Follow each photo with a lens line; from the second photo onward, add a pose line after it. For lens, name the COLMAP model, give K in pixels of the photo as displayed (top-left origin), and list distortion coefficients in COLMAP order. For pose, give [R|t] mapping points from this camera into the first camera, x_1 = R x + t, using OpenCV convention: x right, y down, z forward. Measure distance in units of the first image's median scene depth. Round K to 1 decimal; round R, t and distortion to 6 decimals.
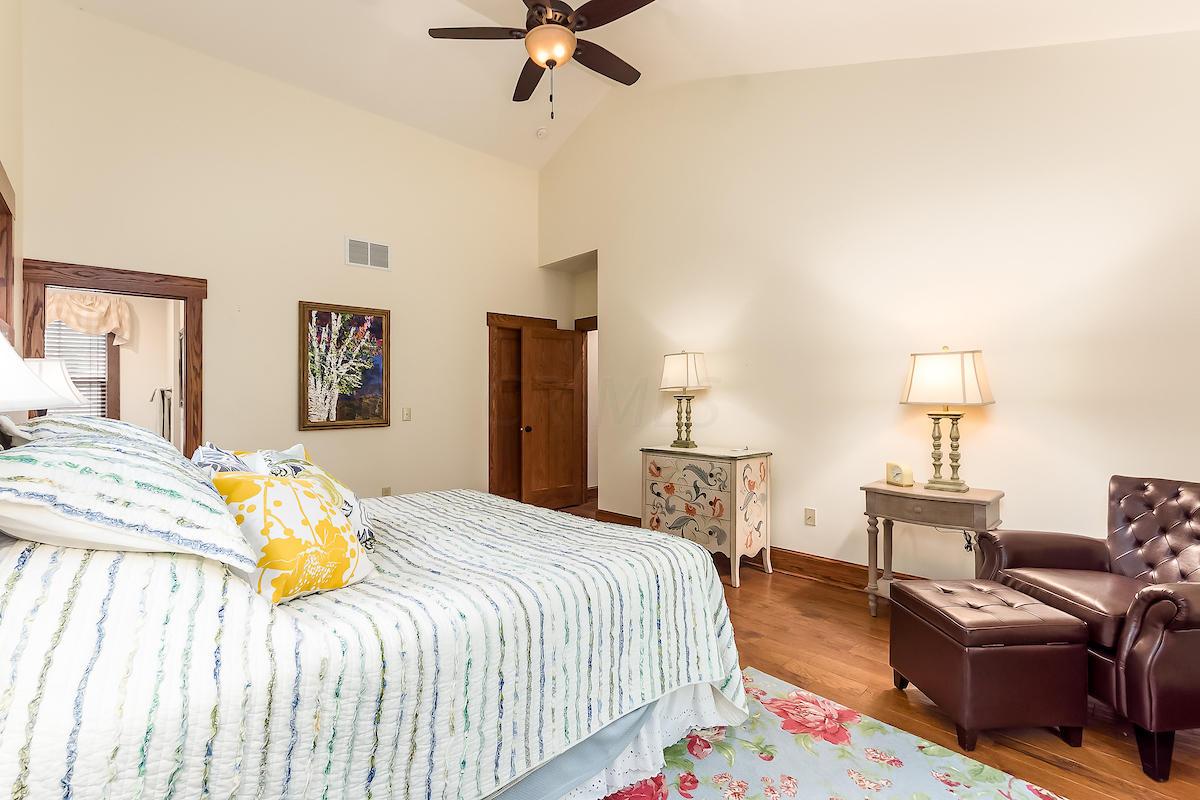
lens RADIAL K [[546.9, 0, 600.0], [0, 546.9, 400.0], [0, 0, 1]] dist [0.000897, 0.000136]
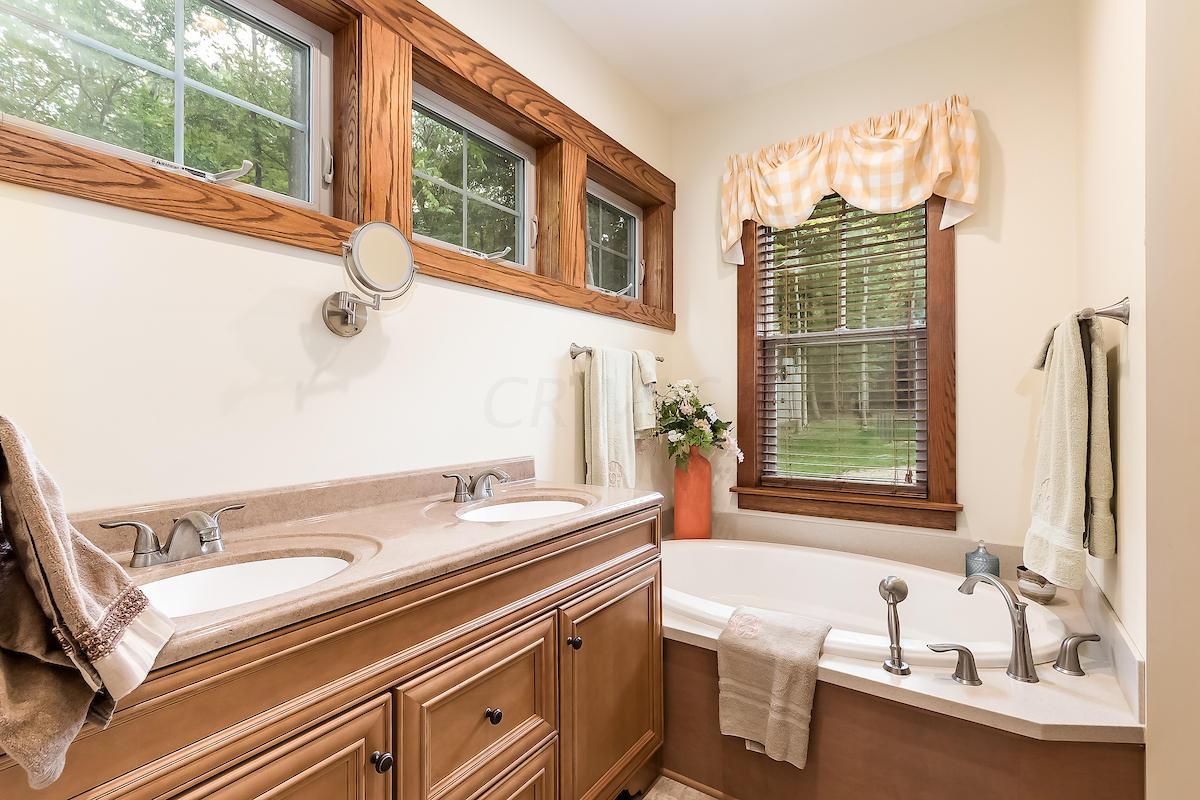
lens RADIAL K [[542.0, 0, 600.0], [0, 542.0, 400.0], [0, 0, 1]] dist [-0.002234, -0.000245]
pose [[0.226333, 0.006723, -0.974027, -0.591913], [0.000961, 0.999974, 0.007126, 0.018873], [0.974050, -0.002549, 0.226321, 0.705696]]
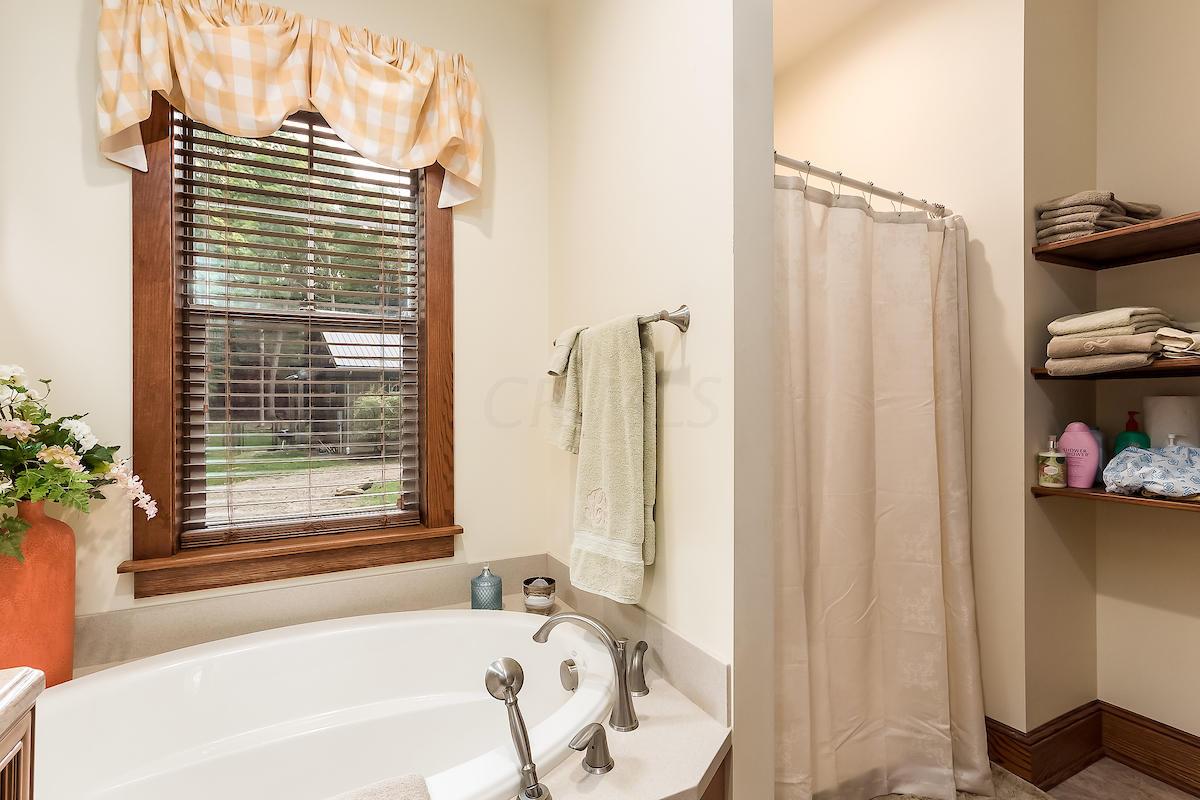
lens RADIAL K [[549.7, 0, 557.6], [0, 549.7, 406.1], [0, 0, 1]] dist [0.008709, 0.000295]
pose [[0.954288, 0.003062, -0.298873, -0.750242], [-0.002886, 0.999995, 0.001030, 0.020734], [0.298875, -0.000120, 0.954292, 0.732524]]
